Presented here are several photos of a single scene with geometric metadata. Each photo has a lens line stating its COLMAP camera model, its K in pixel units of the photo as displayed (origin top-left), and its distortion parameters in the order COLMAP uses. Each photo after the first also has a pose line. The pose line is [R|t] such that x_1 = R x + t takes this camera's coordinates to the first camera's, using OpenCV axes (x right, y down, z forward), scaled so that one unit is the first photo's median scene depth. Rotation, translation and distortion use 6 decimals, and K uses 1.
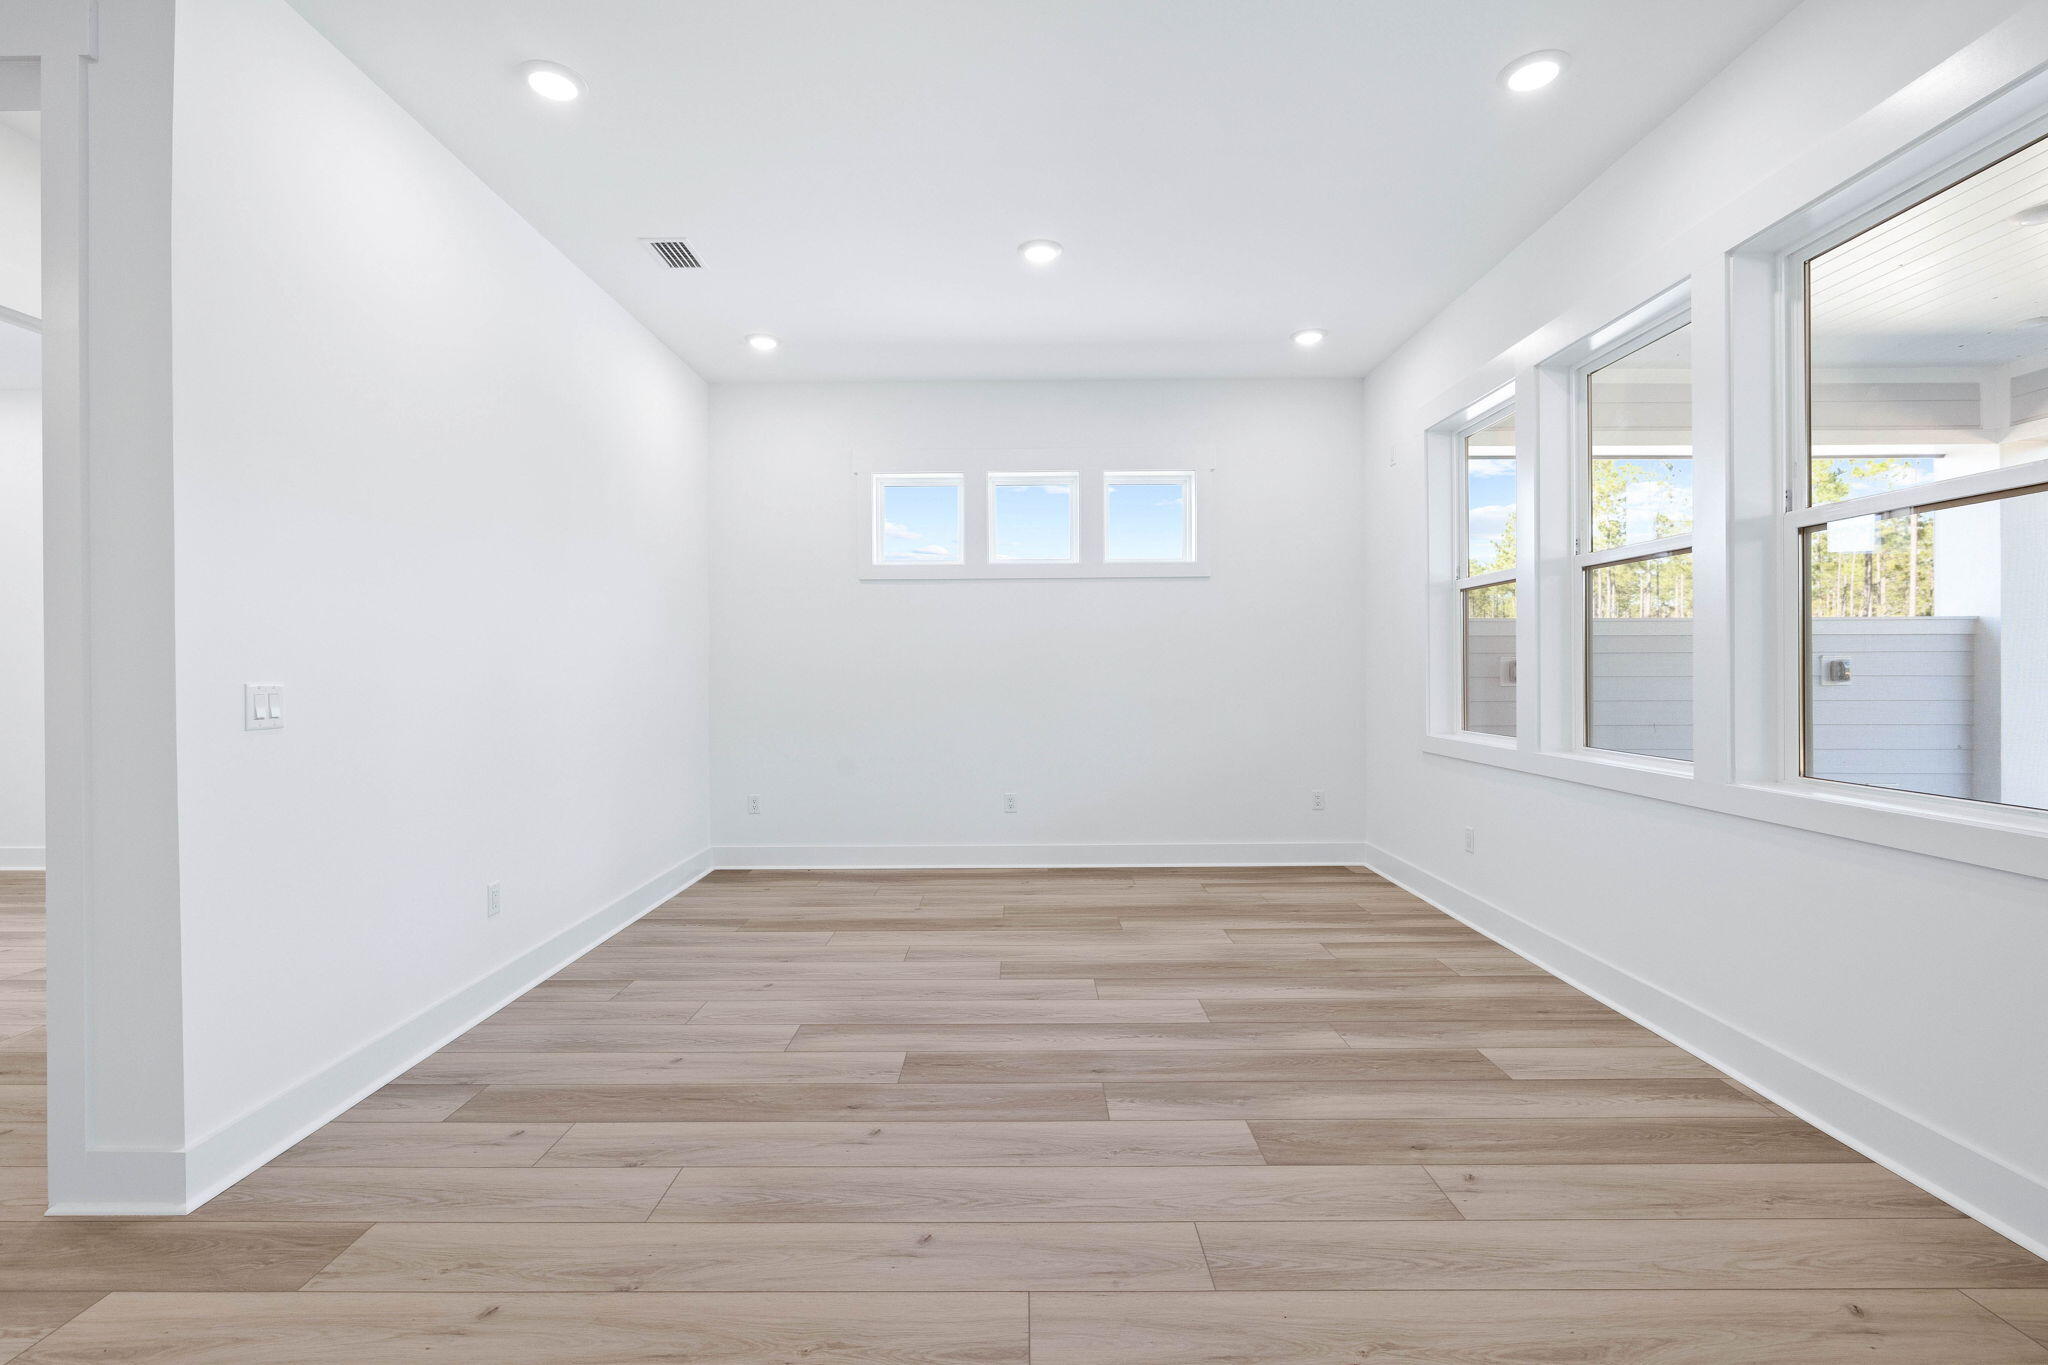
lens RADIAL K [[881.4, 0, 1027.7], [0, 881.4, 672.4], [0, 0, 1]] dist [0.007946, -0.000884]
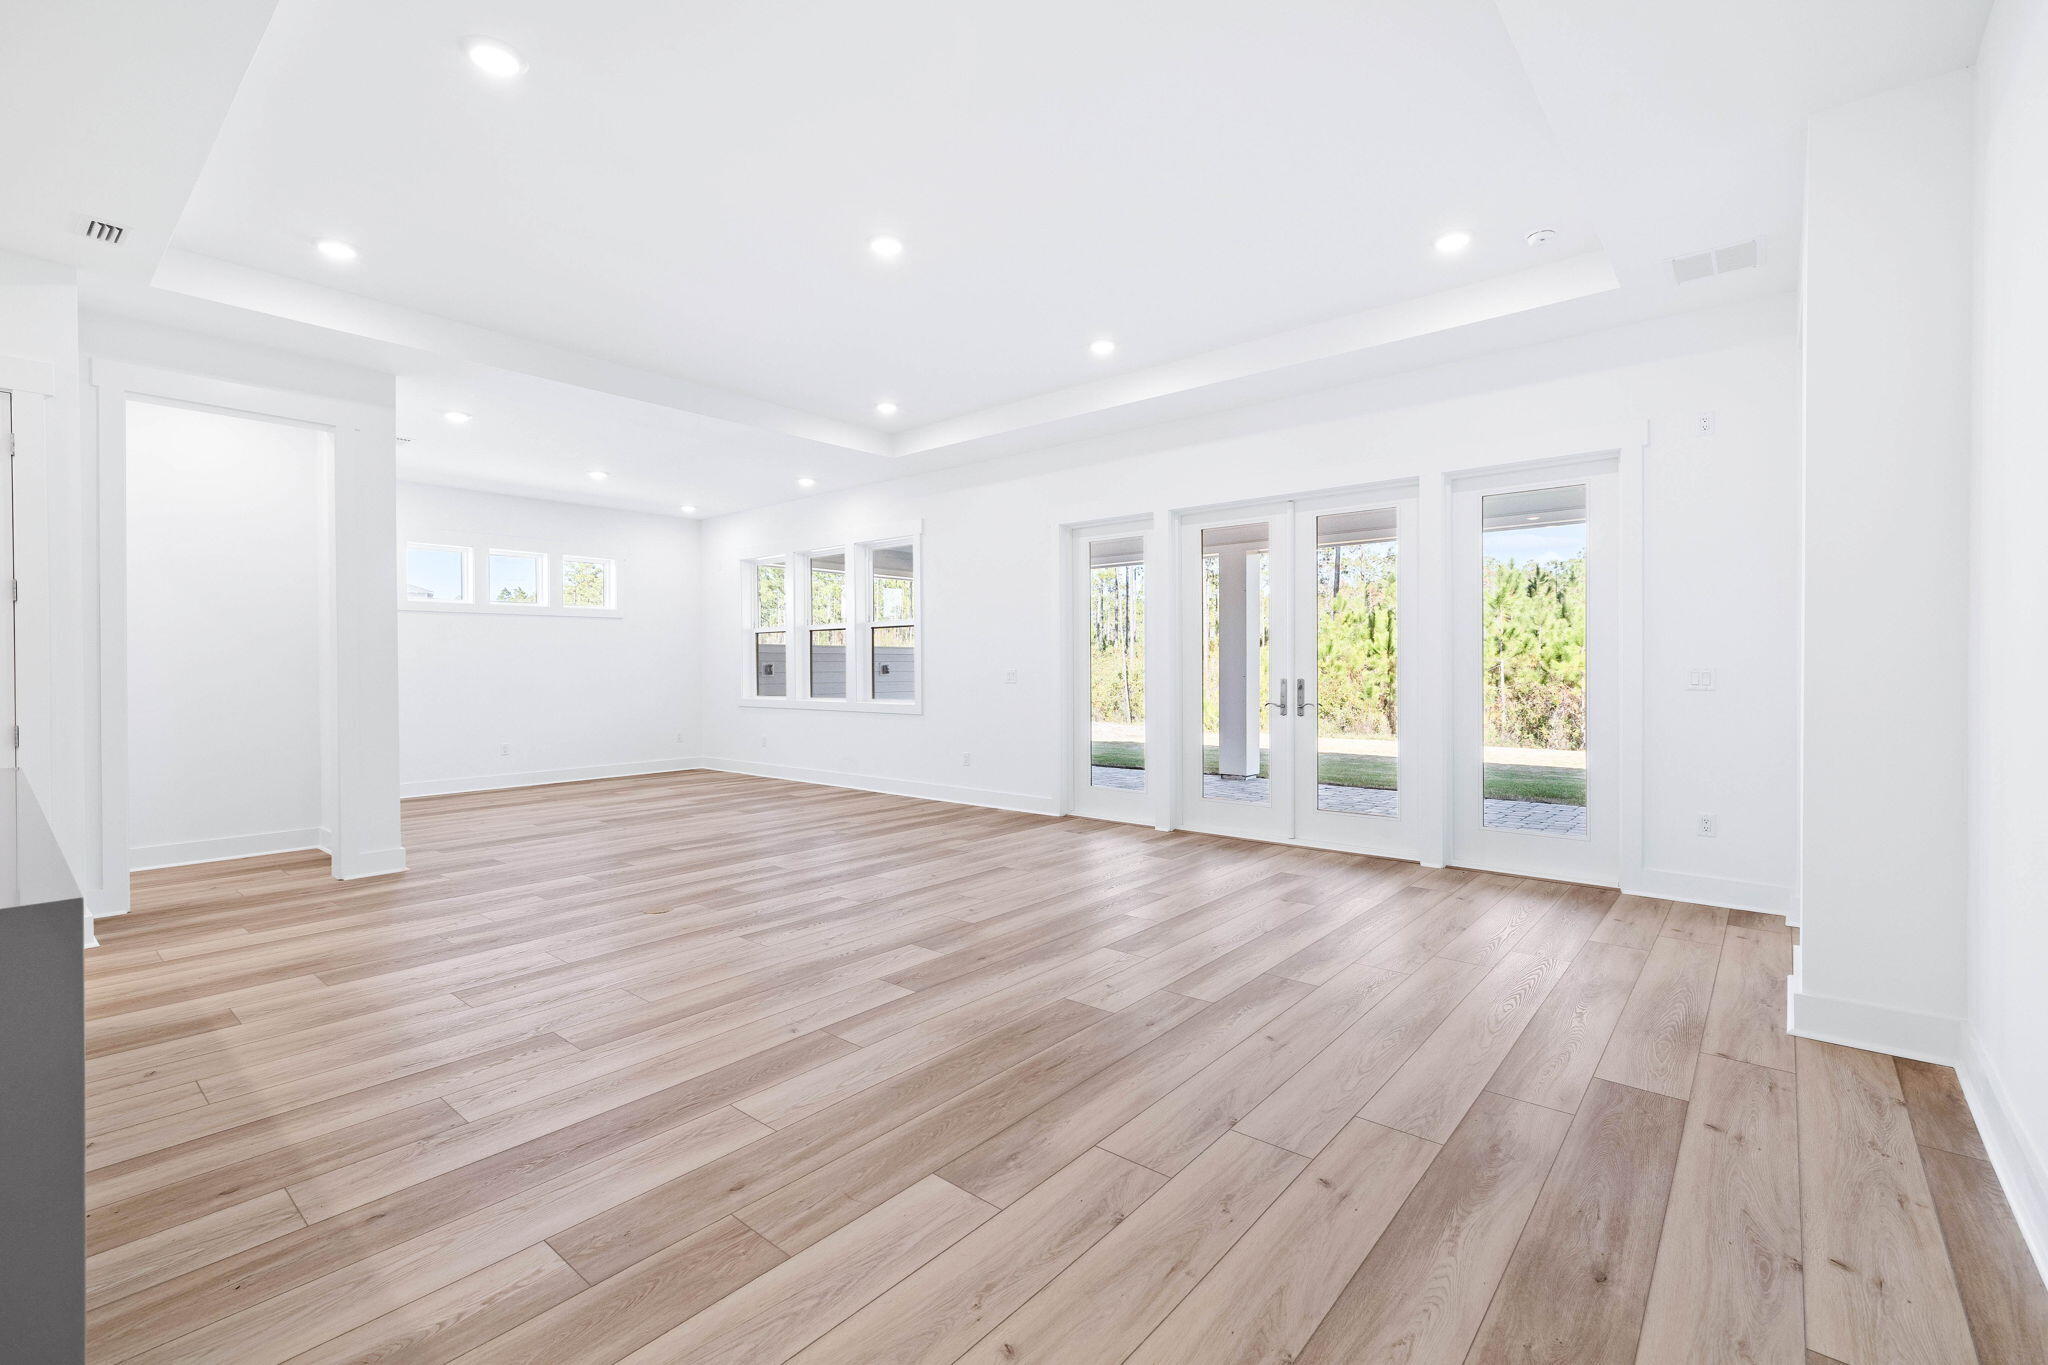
lens RADIAL K [[881.4, 0, 1014.9], [0, 881.4, 674.6], [0, 0, 1]] dist [0.007946, -0.000884]
pose [[0.638187, -0.003374, 0.769874, -0.747963], [0.007182, 0.999973, -0.001571, 0.019652], [-0.769848, 0.006532, 0.638194, -0.853872]]
